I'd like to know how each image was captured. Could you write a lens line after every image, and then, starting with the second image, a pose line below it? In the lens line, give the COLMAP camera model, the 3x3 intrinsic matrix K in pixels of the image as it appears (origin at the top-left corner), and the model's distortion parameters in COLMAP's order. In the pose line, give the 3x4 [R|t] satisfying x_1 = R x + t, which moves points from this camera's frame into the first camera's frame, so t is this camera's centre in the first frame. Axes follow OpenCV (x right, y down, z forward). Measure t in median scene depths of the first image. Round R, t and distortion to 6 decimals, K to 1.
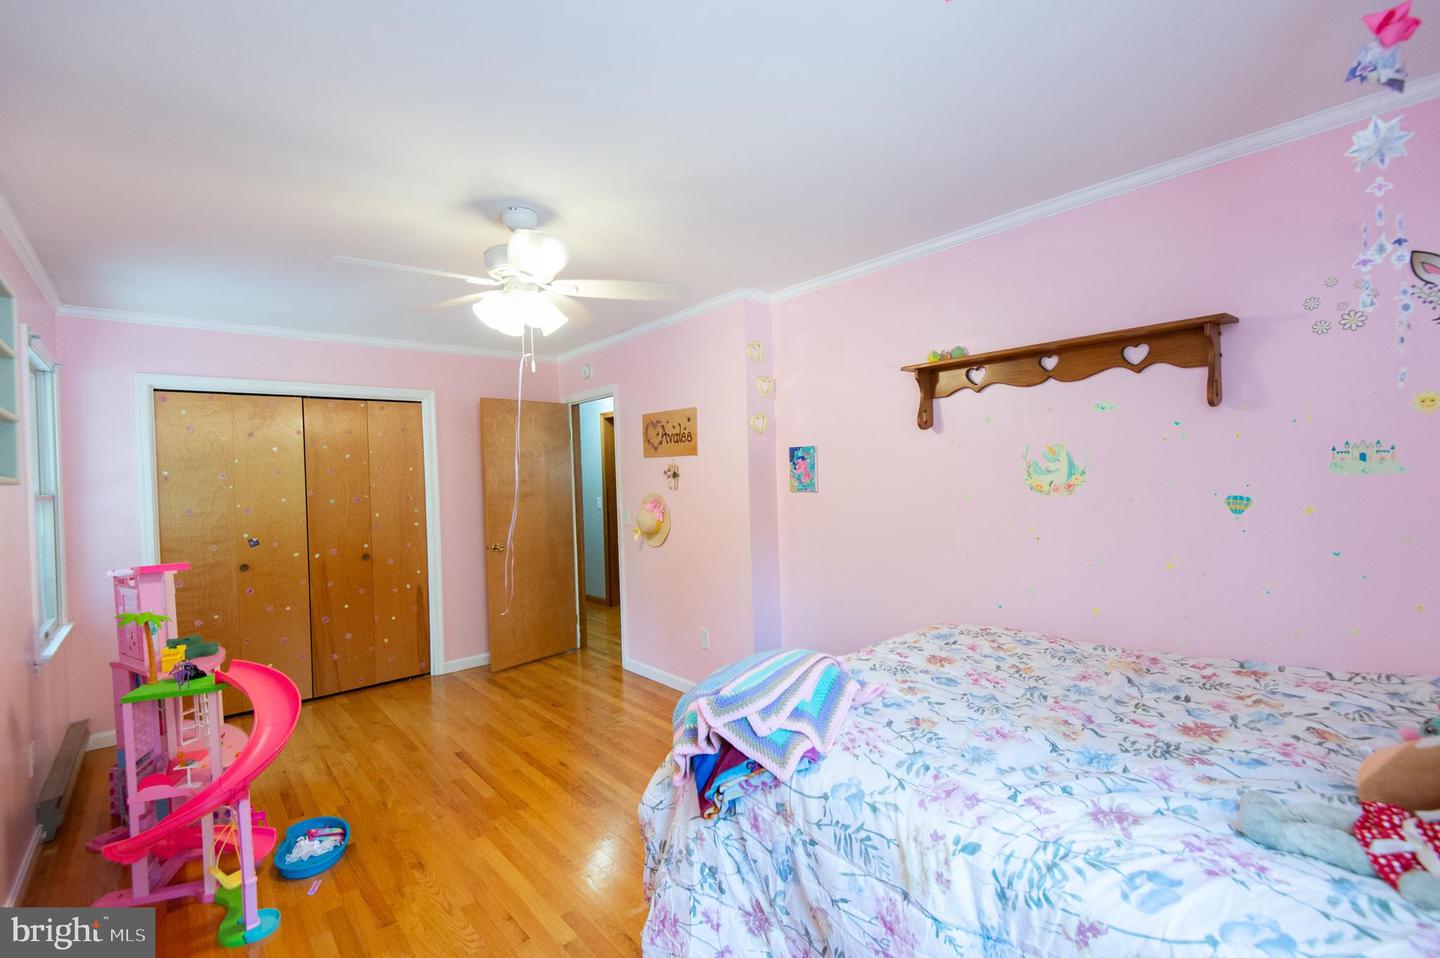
lens RADIAL K [[660.0, 0, 724.2], [0, 660.0, 476.4], [0, 0, 1]] dist [0.021634, -0.000360]
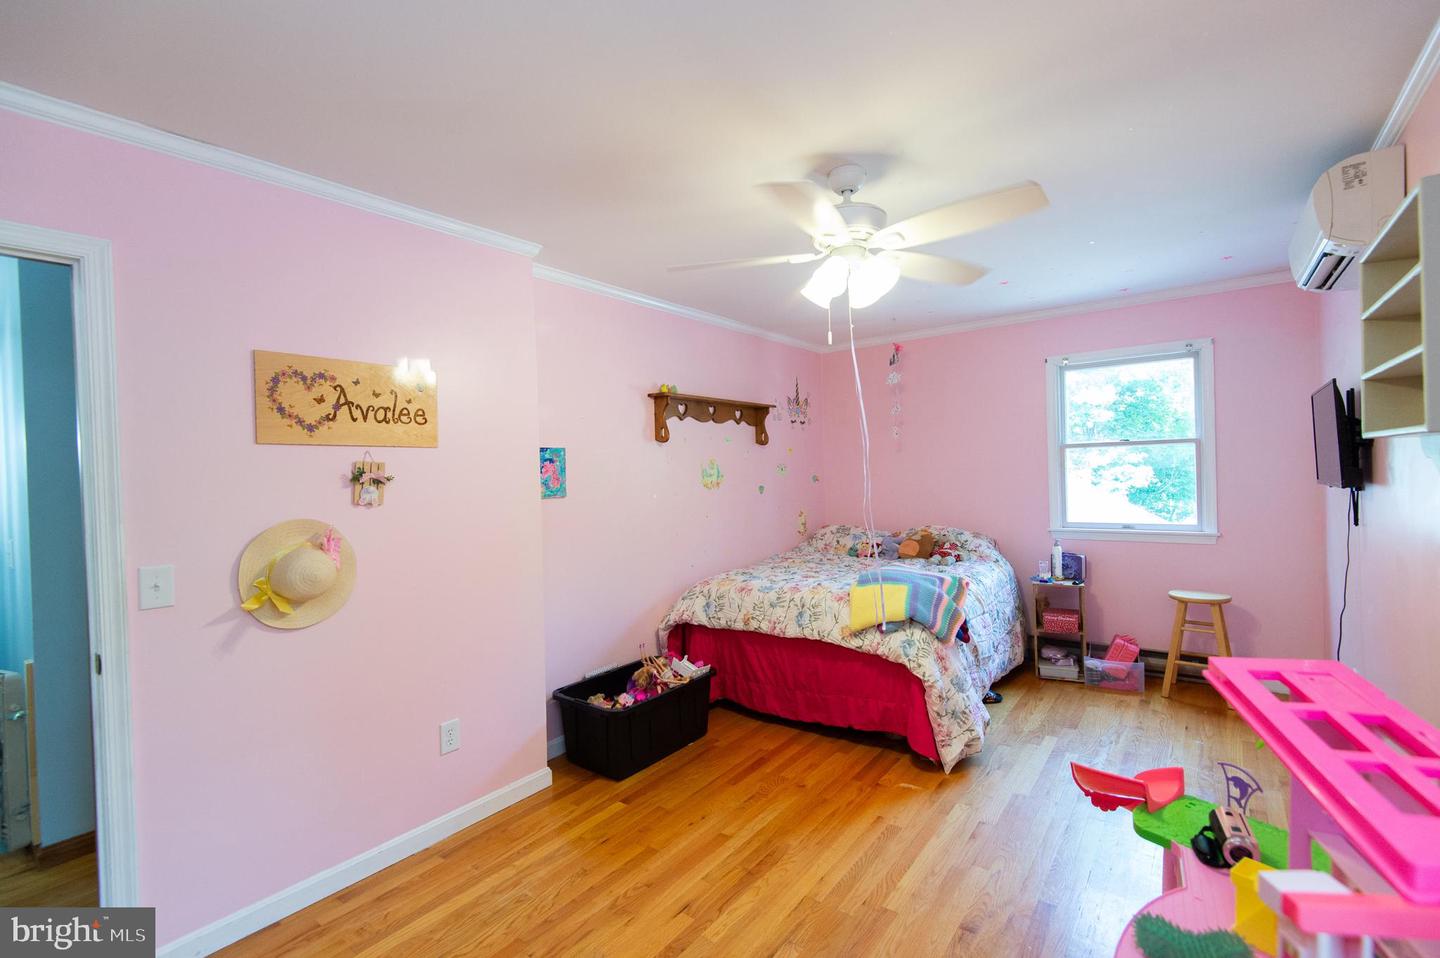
lens RADIAL K [[660.0, 0, 724.2], [0, 660.0, 476.4], [0, 0, 1]] dist [0.021634, -0.000360]
pose [[-0.241759, 0.030331, 0.969862, -0.816261], [0.042923, 0.998867, -0.020538, 0.022687], [-0.969387, 0.036664, -0.242787, 1.004135]]
